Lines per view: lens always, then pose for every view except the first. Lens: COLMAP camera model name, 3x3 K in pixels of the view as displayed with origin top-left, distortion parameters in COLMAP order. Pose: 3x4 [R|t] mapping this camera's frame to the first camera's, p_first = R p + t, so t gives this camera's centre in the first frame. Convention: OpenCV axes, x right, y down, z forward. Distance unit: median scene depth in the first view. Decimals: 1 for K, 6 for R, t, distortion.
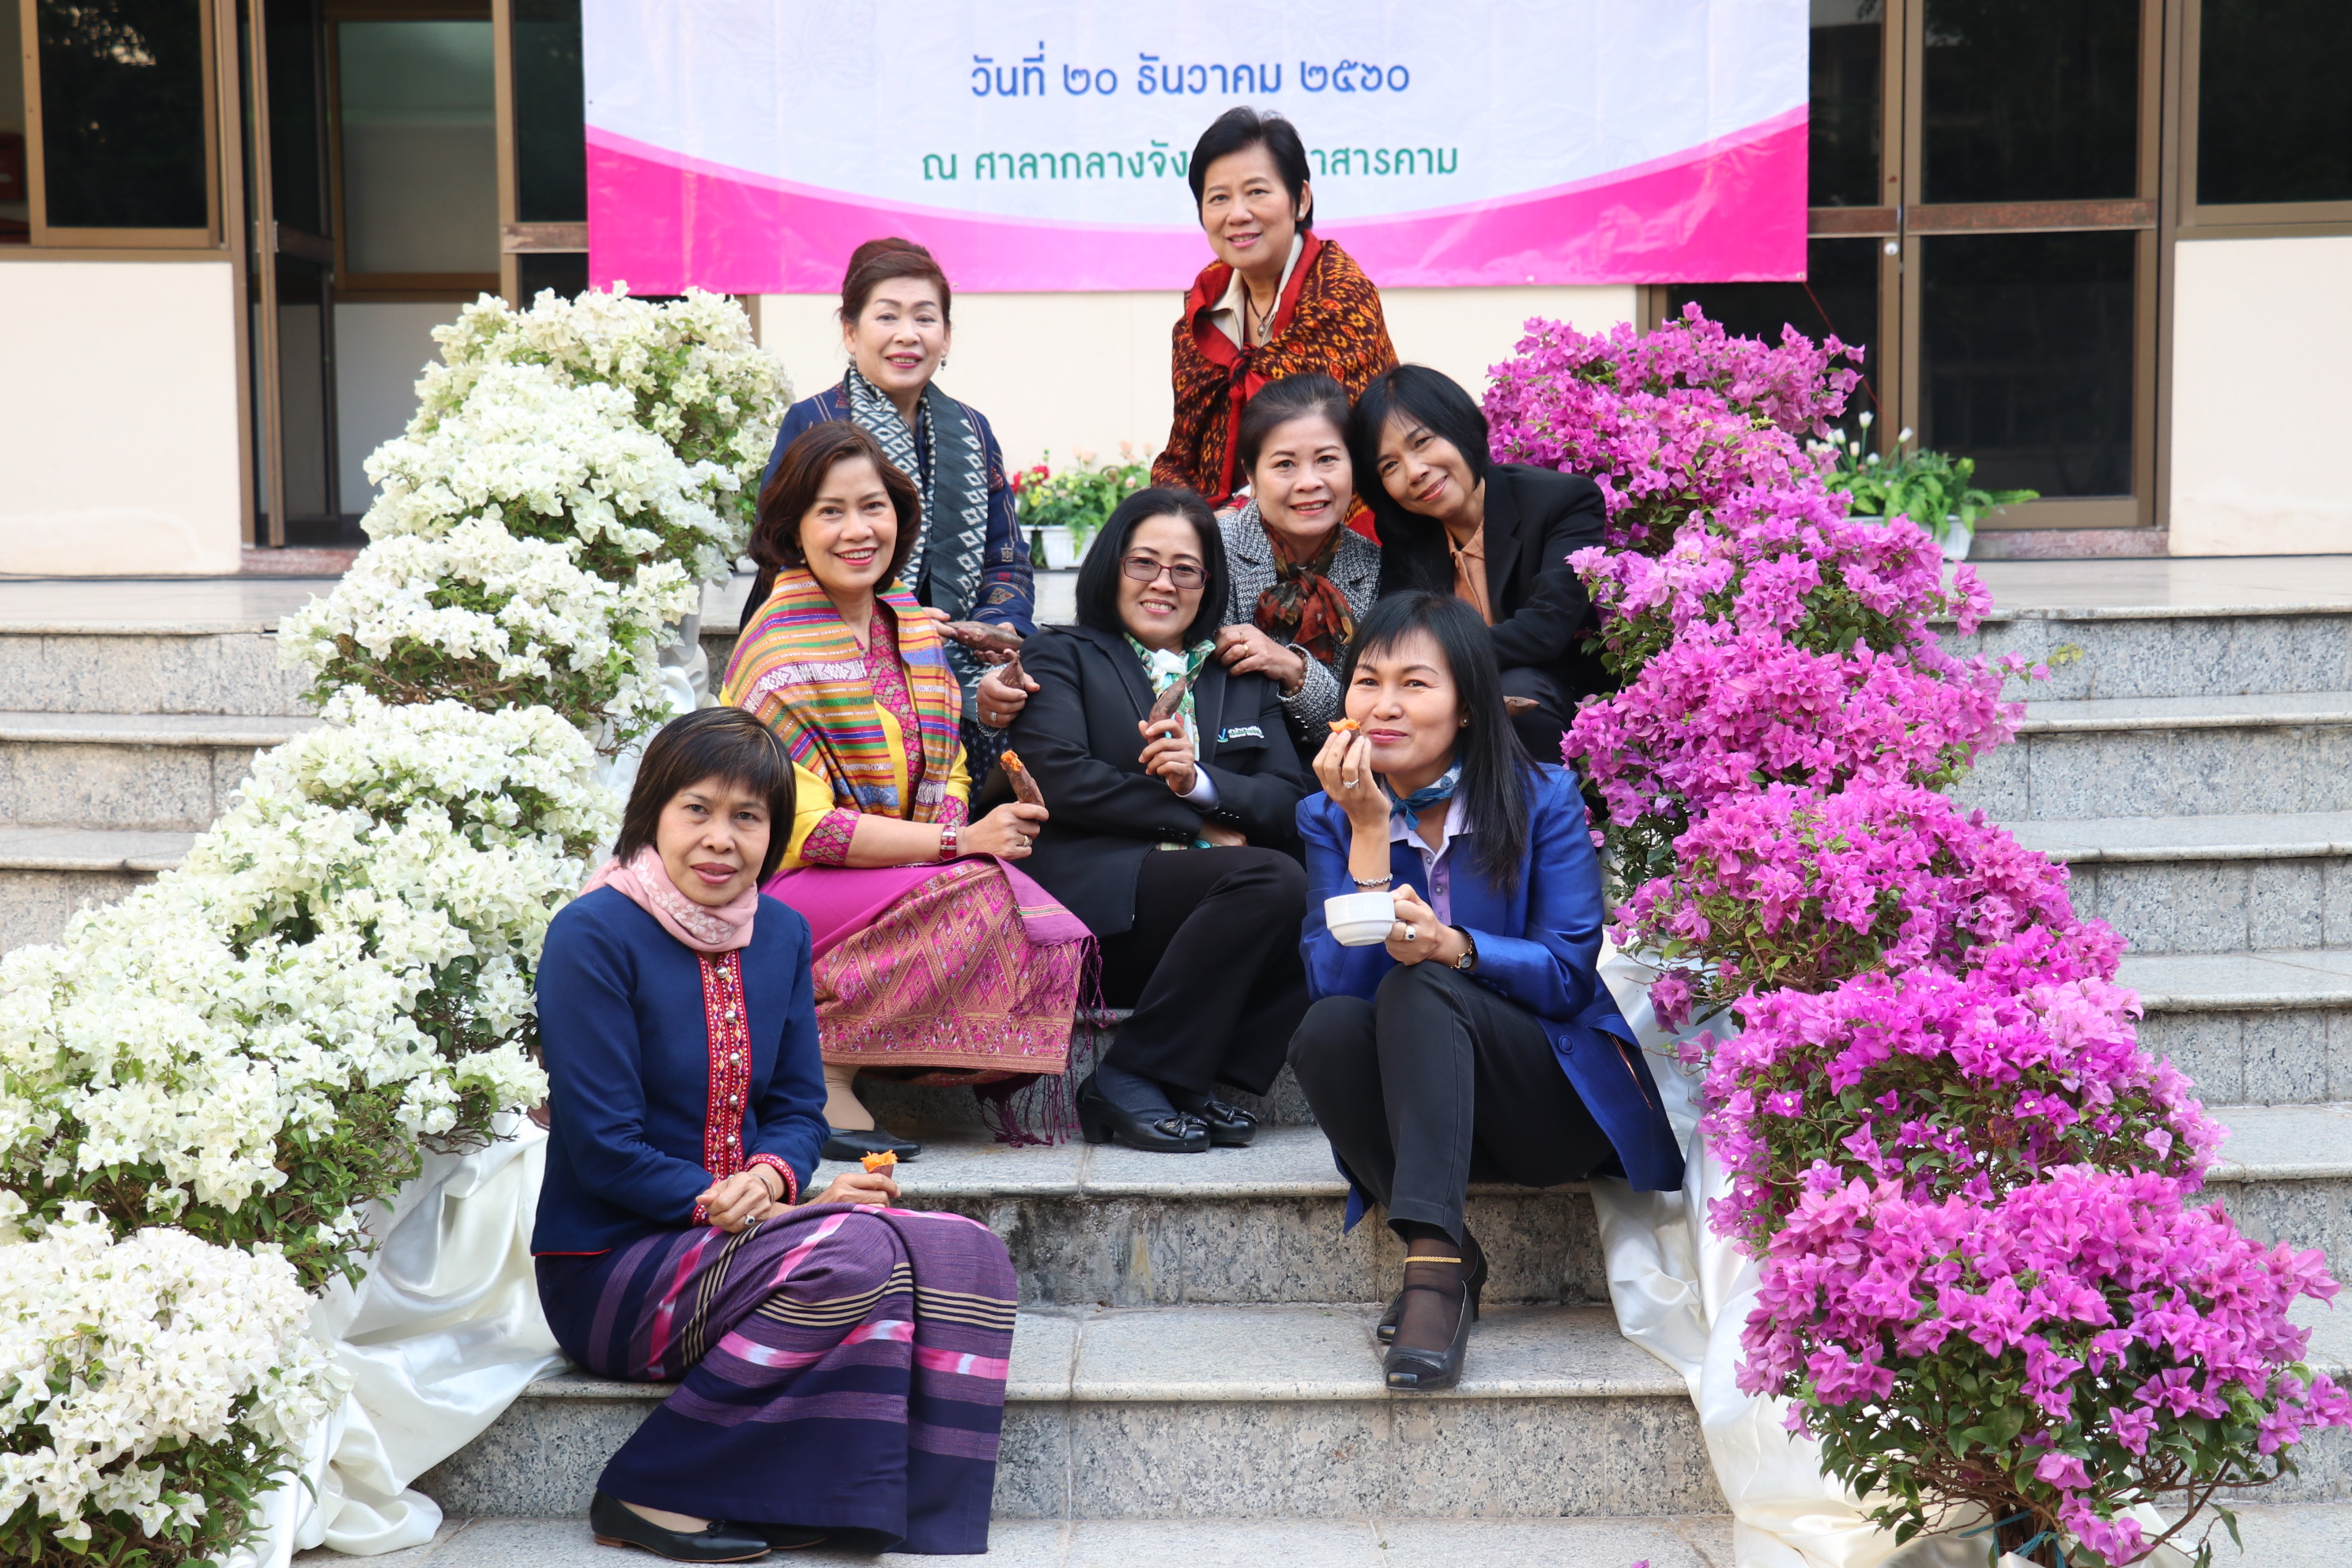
lens RADIAL K [[4443.4, 0, 1176.0], [0, 4443.4, 784.0], [0, 0, 1]] dist [0.248566, 0.305406]
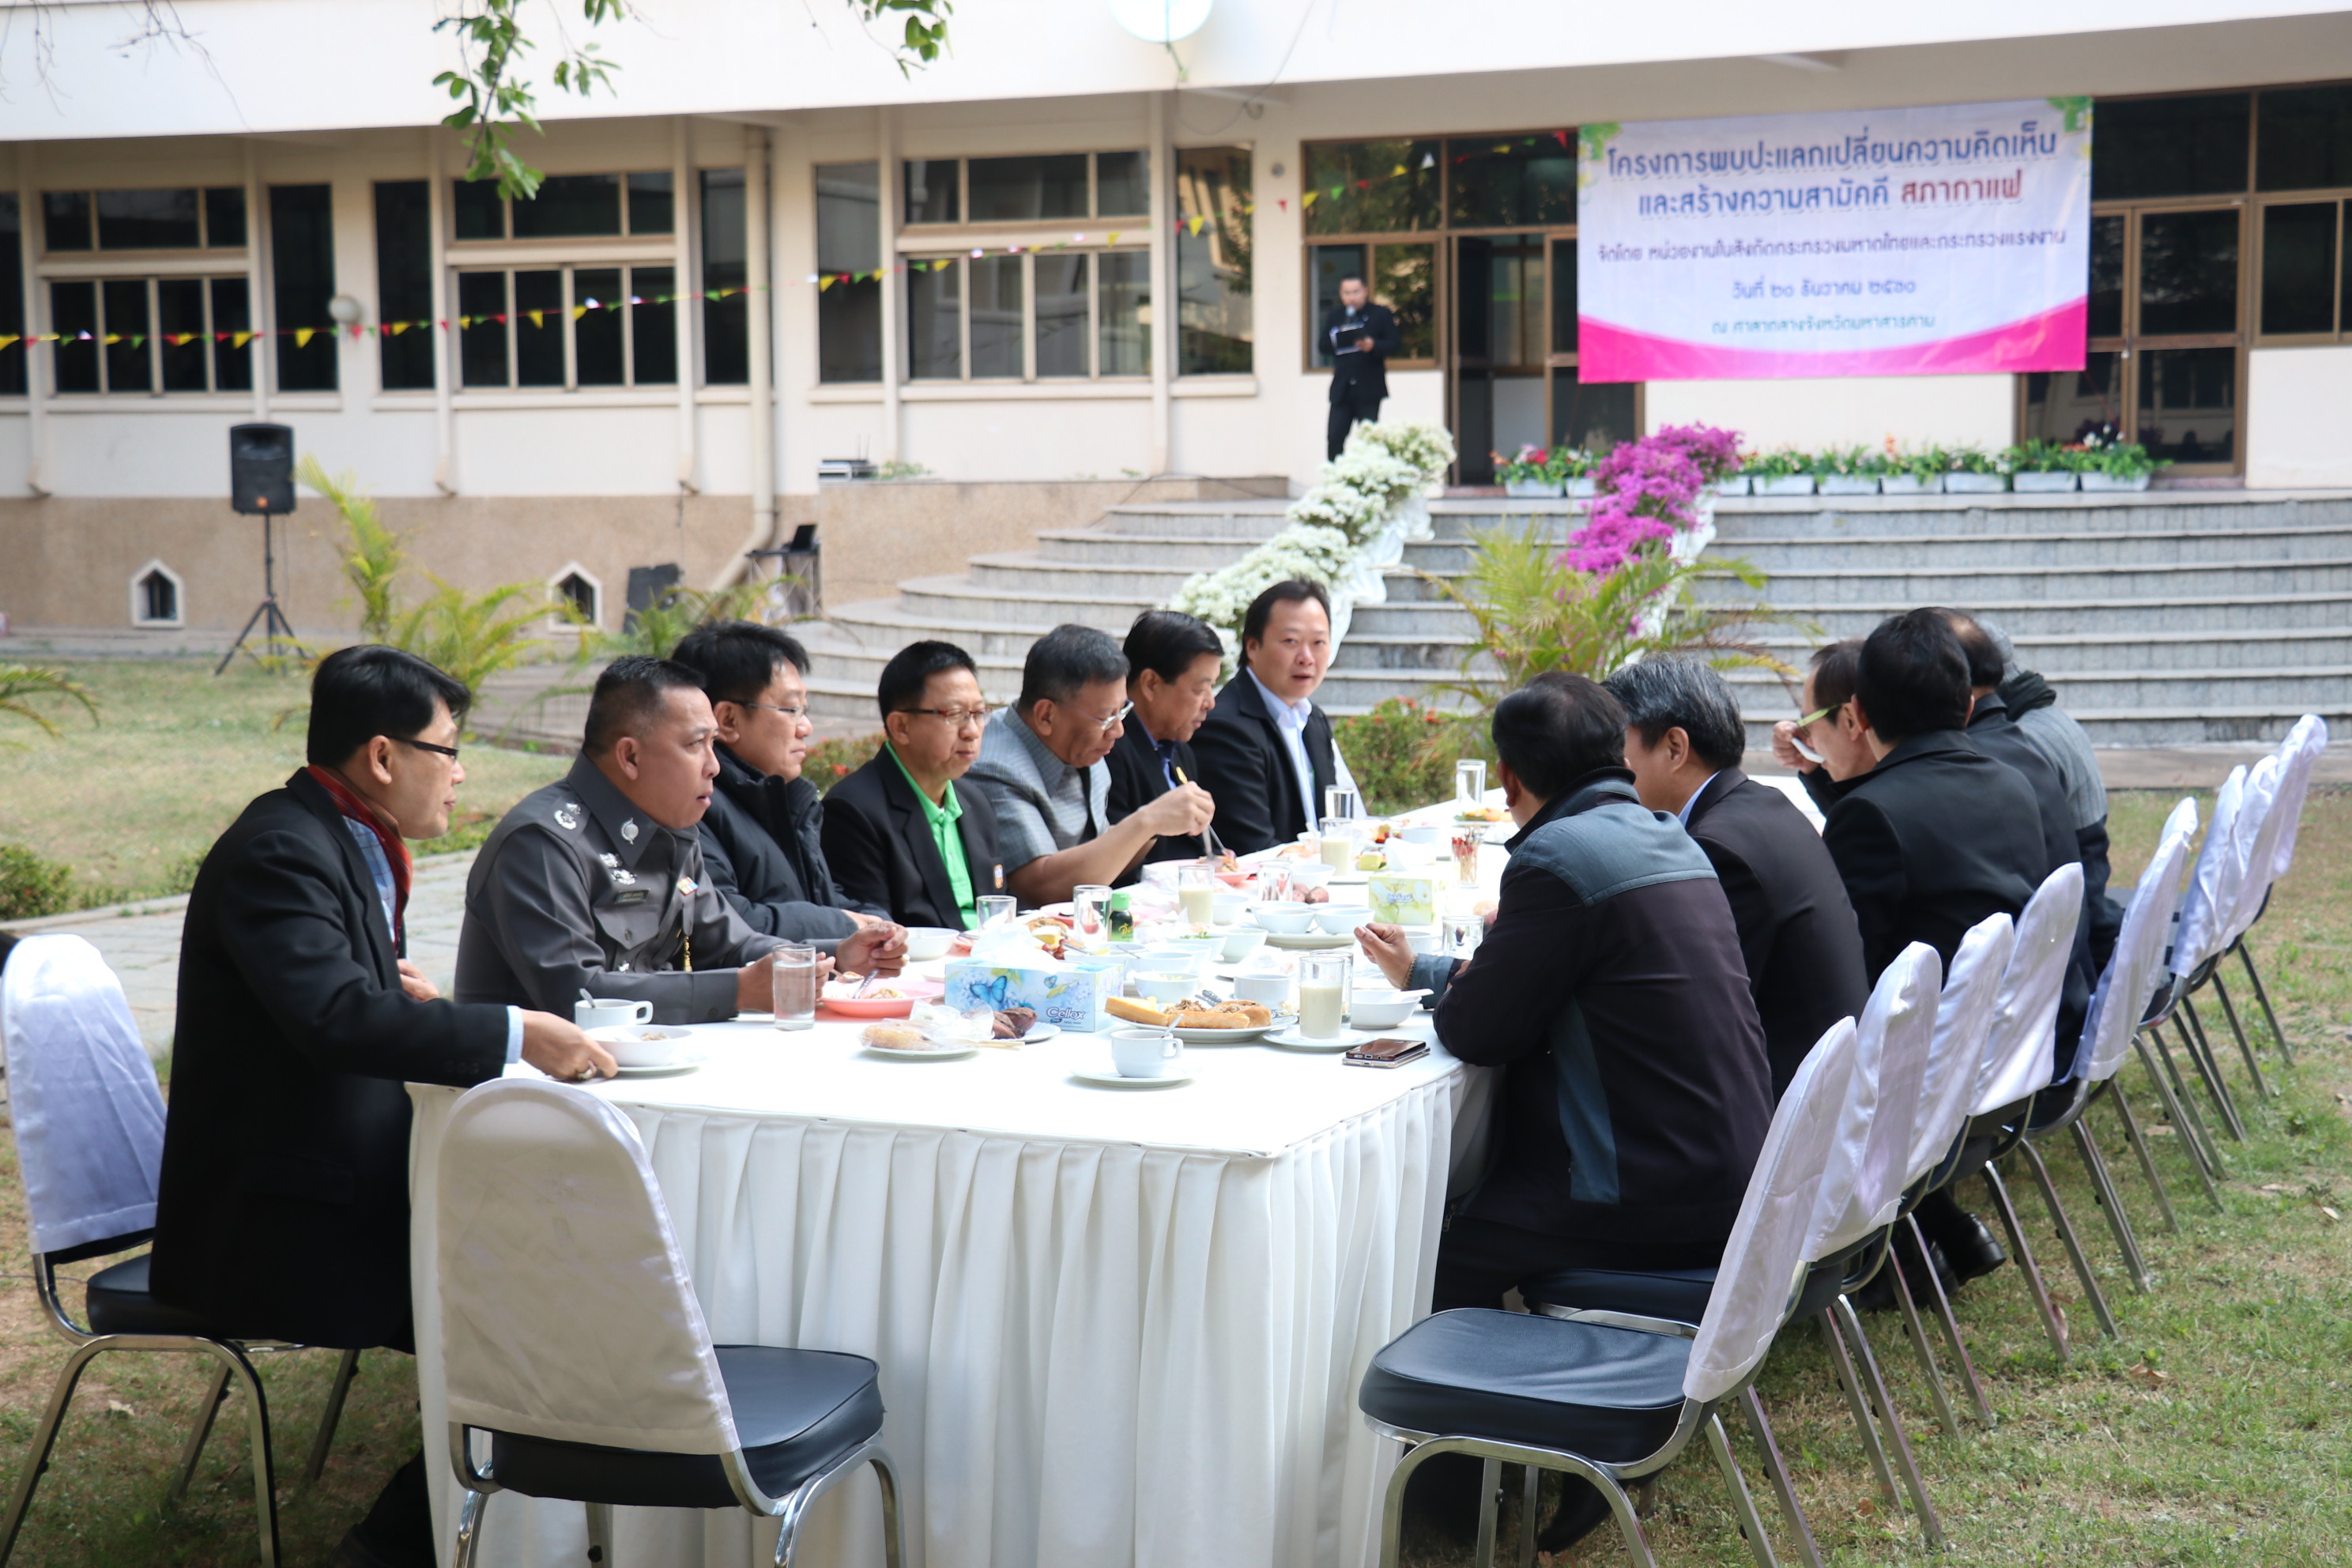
lens RADIAL K [[3507.8, 0, 1158.1], [0, 3507.8, 837.6], [0, 0, 1]] dist [0.007807, 0.966077]
pose [[0.921461, 0.040462, -0.386357, 0.829992], [-0.021417, 0.998339, 0.053475, 0.083384], [0.387879, -0.041001, 0.920798, -1.760114]]
